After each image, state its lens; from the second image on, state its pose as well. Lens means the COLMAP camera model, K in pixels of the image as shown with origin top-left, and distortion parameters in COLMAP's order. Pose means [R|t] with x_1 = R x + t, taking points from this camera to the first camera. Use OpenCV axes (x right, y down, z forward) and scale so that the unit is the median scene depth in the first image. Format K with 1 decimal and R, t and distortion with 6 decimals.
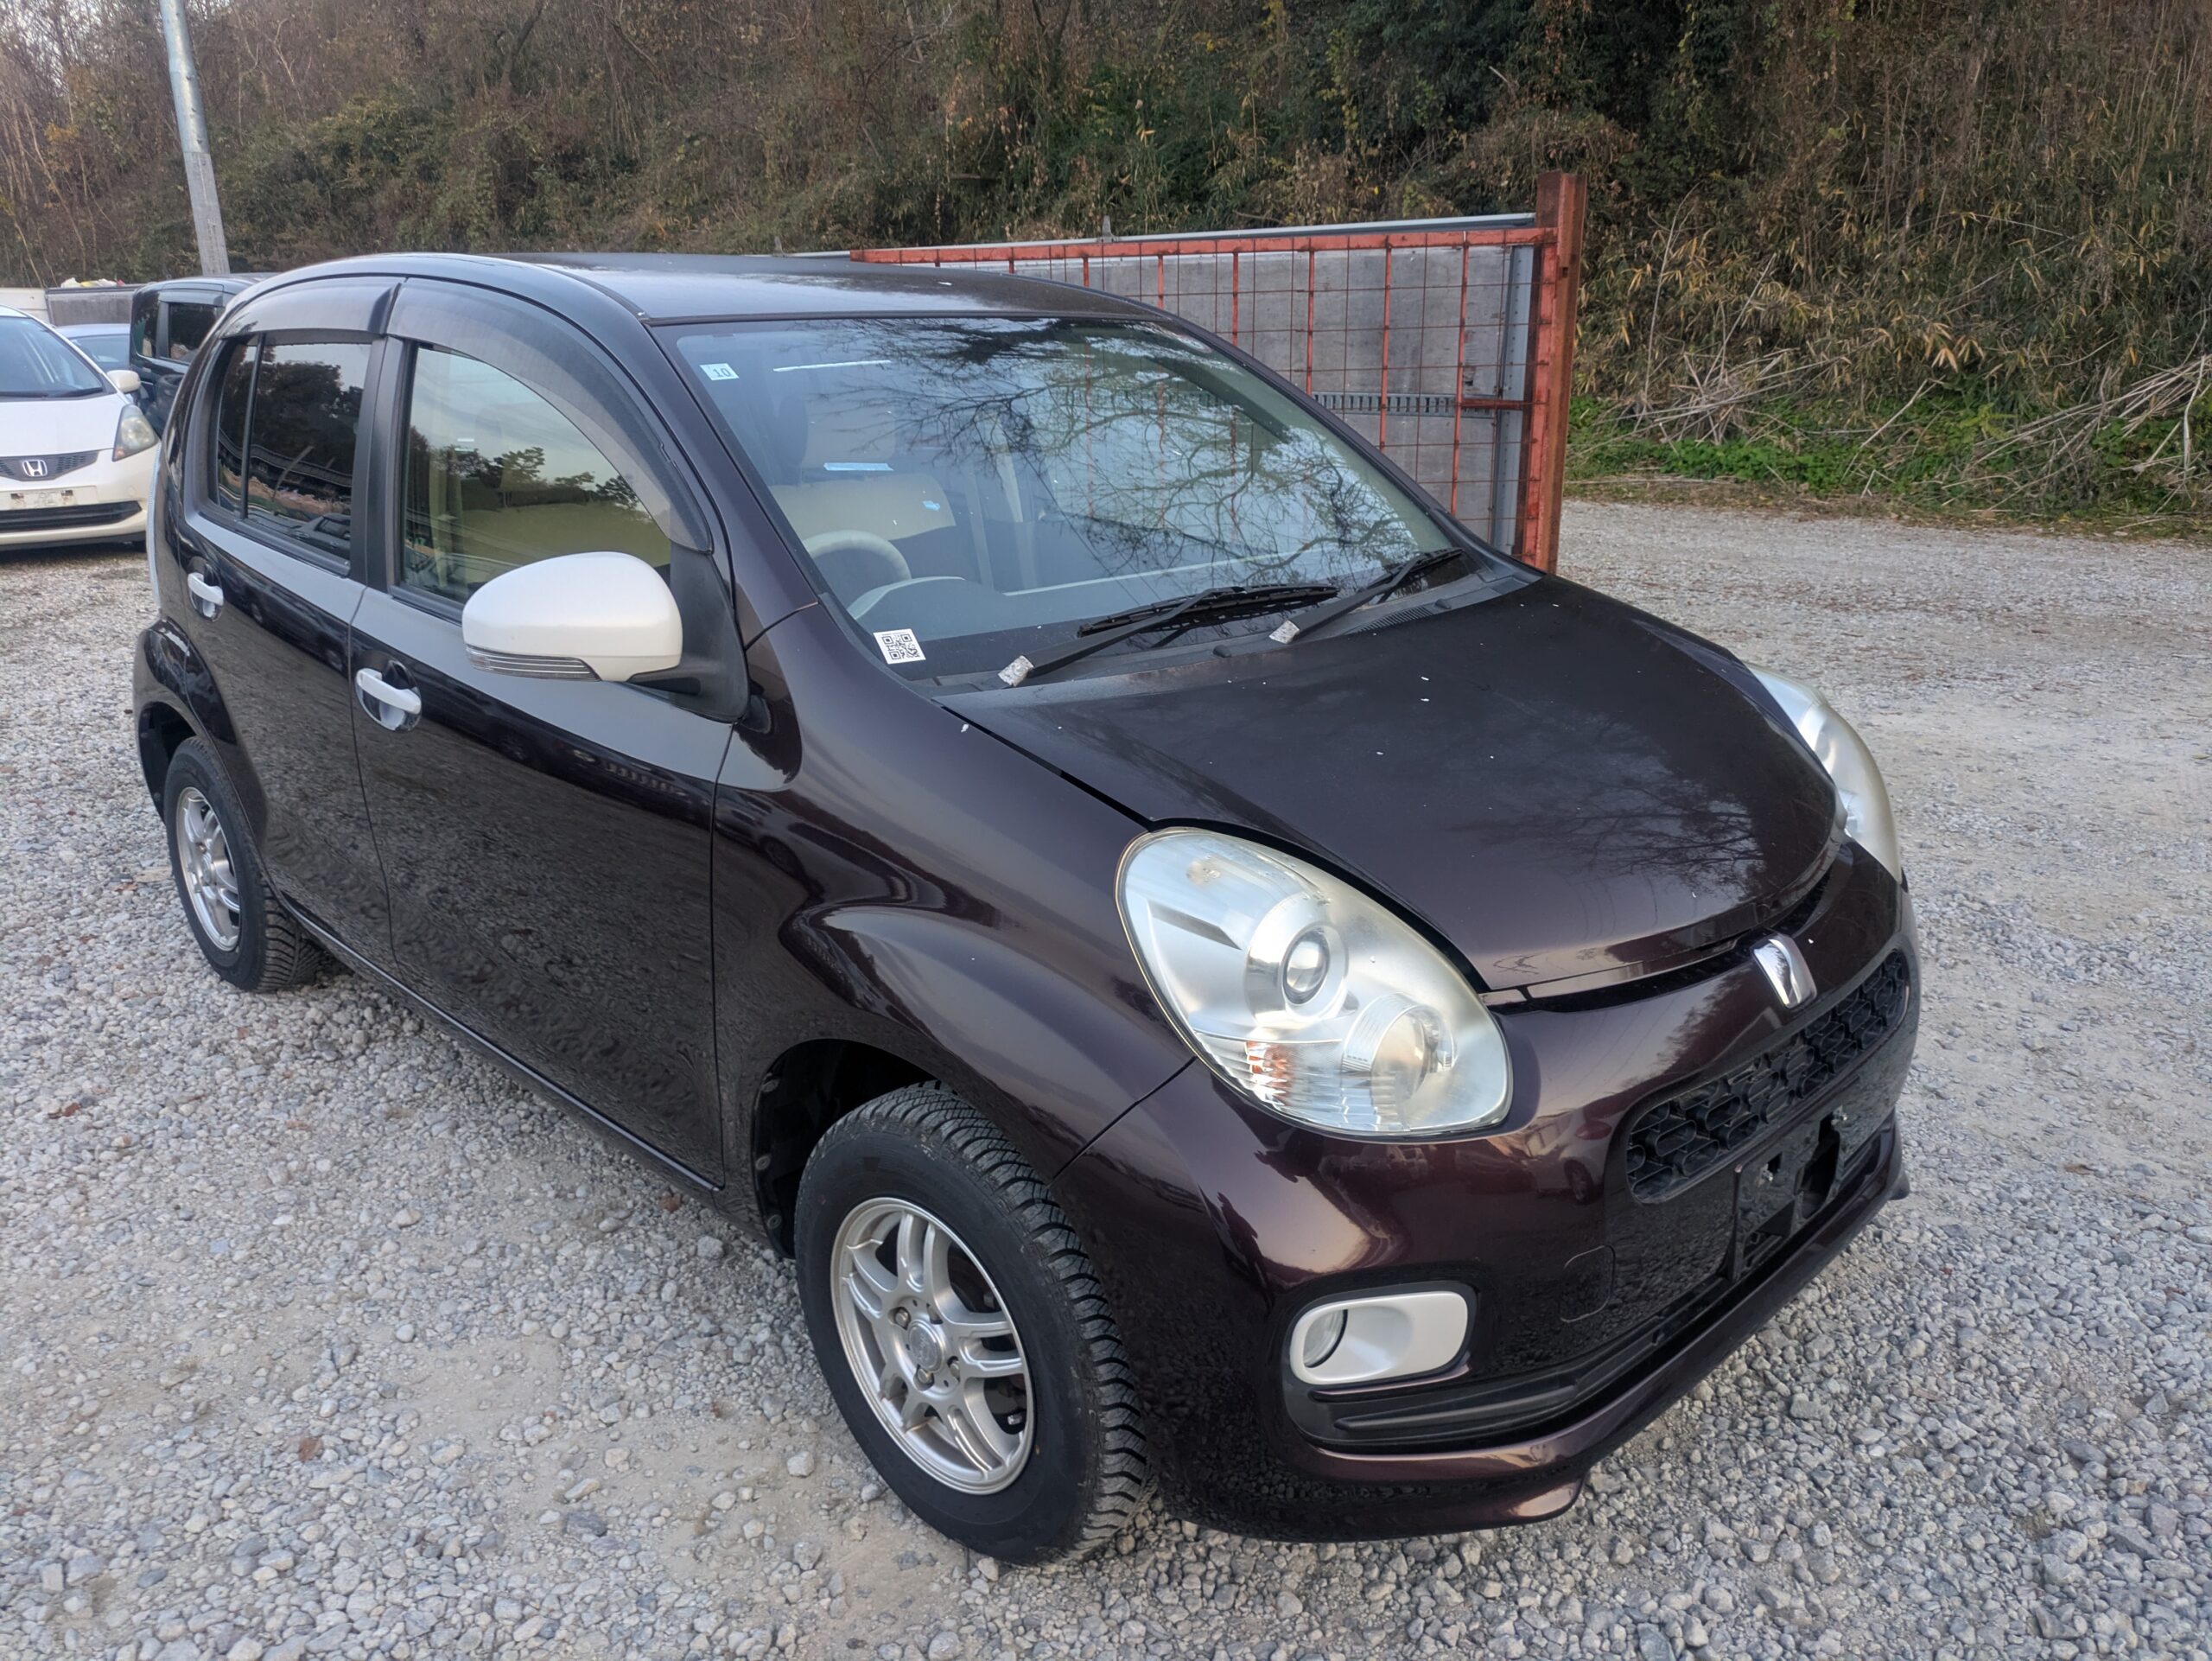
lens RADIAL K [[1663.2, 0, 1097.6], [0, 1663.2, 835.9], [0, 0, 1]] dist [0.034421, -0.028731]
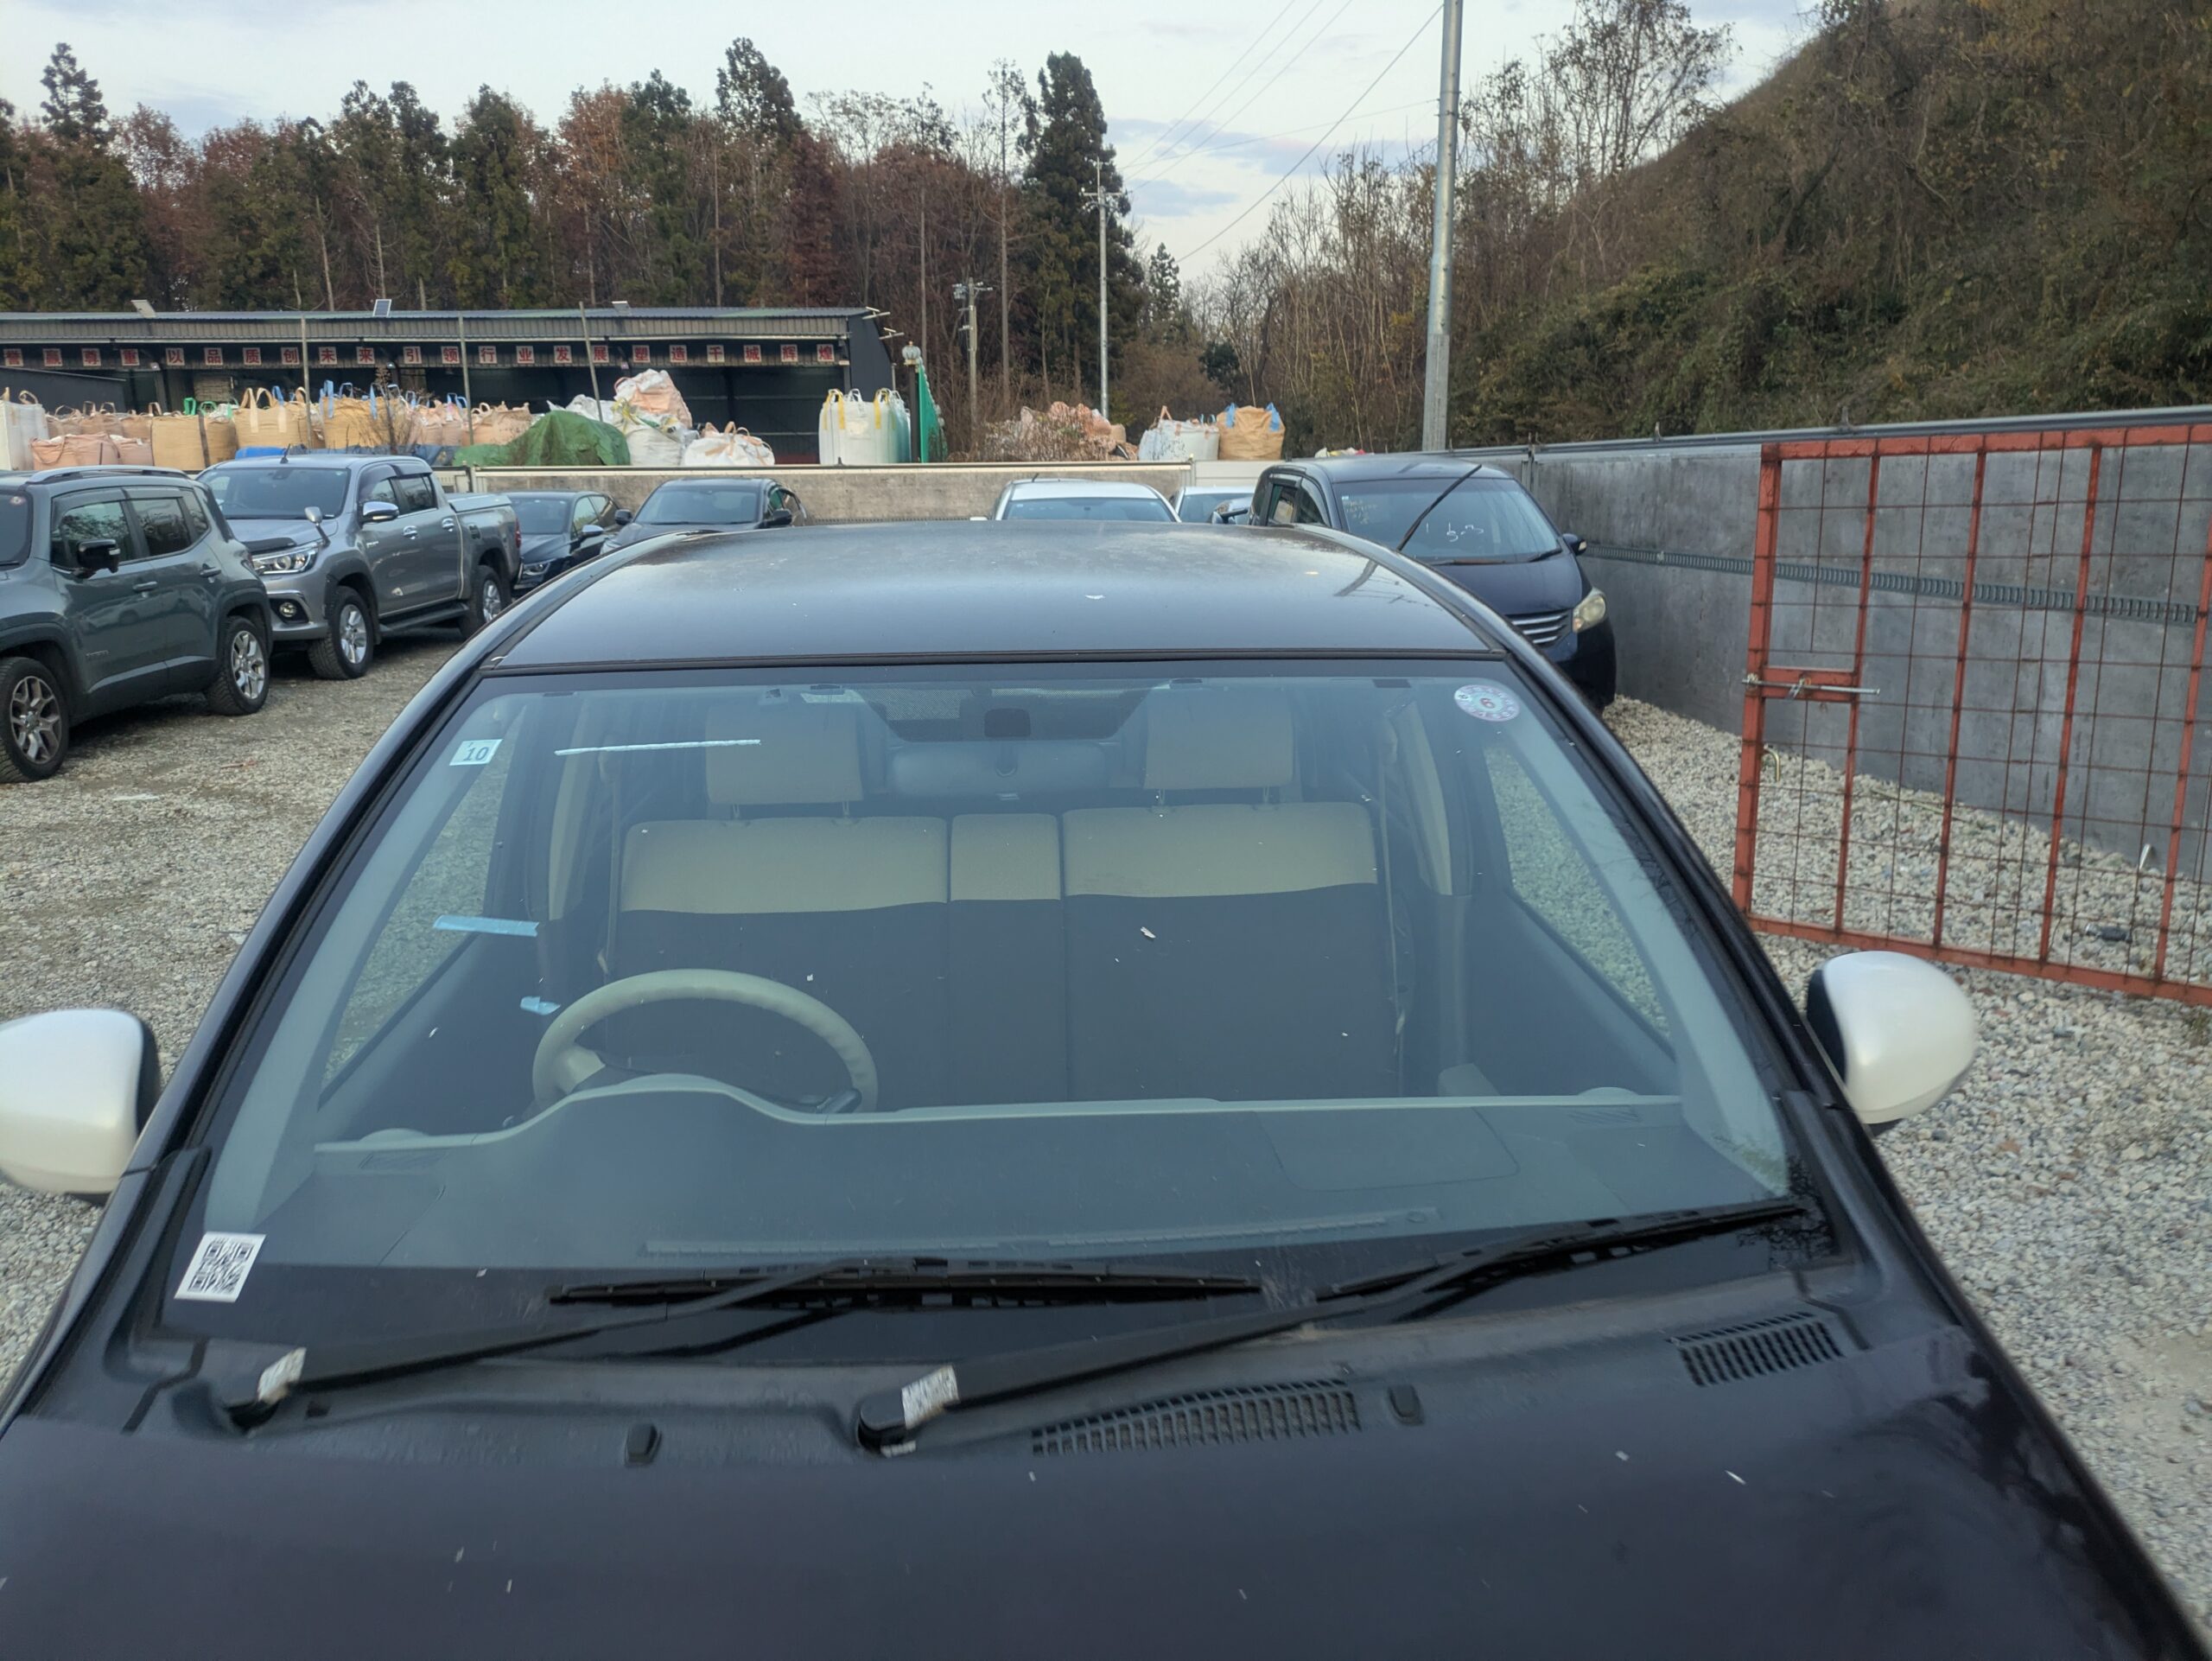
lens RADIAL K [[1663.2, 0, 1106.8], [0, 1663.2, 833.5], [0, 0, 1]] dist [0.034421, -0.028731]
pose [[0.754898, 0.136282, -0.641527, 0.056759], [-0.188193, 0.982048, -0.012831, -0.036554], [0.628261, 0.130417, 0.766994, 0.079975]]
